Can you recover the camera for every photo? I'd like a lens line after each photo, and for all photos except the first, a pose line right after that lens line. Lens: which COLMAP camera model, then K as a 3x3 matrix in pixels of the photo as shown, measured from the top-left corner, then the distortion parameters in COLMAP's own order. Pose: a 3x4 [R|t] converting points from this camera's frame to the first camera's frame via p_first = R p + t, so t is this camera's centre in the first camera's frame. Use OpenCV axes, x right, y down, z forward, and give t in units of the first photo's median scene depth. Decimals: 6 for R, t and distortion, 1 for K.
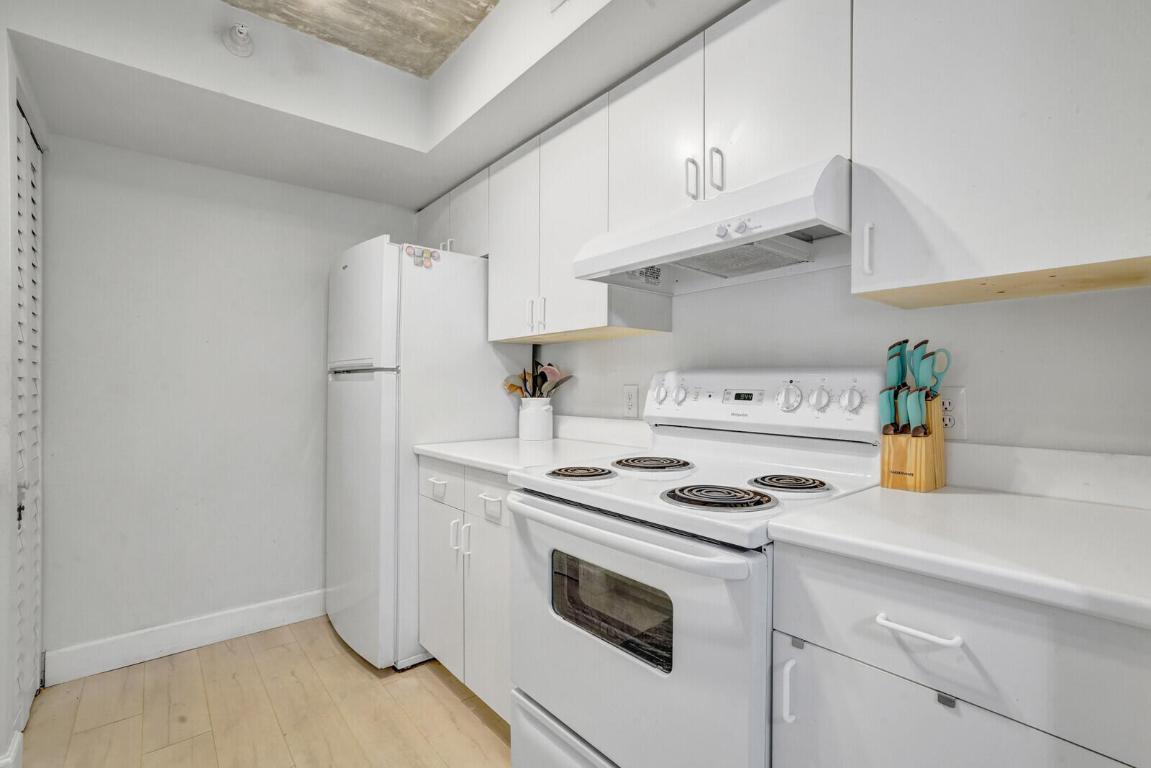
lens RADIAL K [[529.6, 0, 575.5], [0, 529.6, 384.0], [0, 0, 1]] dist [-0.040481, 0.020243]
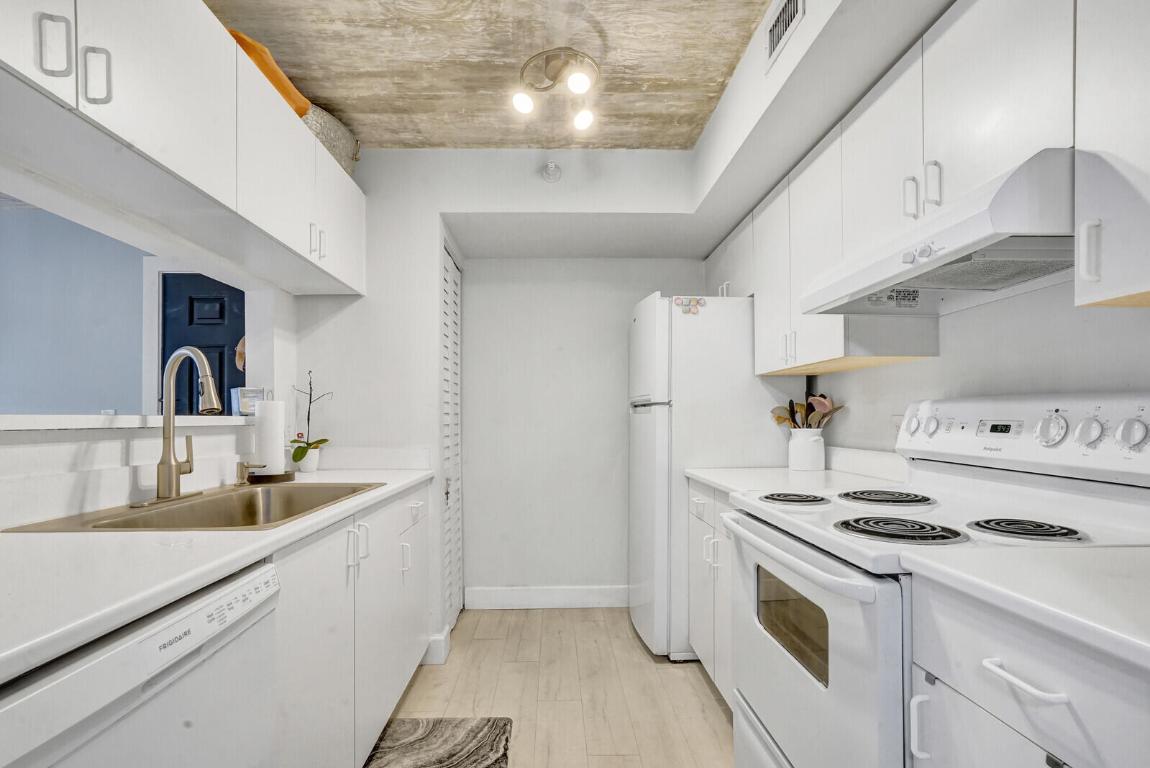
lens RADIAL K [[535.9, 0, 568.1], [0, 535.9, 405.7], [0, 0, 1]] dist [-0.049576, 0.021397]
pose [[0.792118, -0.016900, -0.610134, 0.238837], [0.006617, 0.999796, -0.019102, -0.001398], [0.610333, 0.011094, 0.792068, -0.096688]]
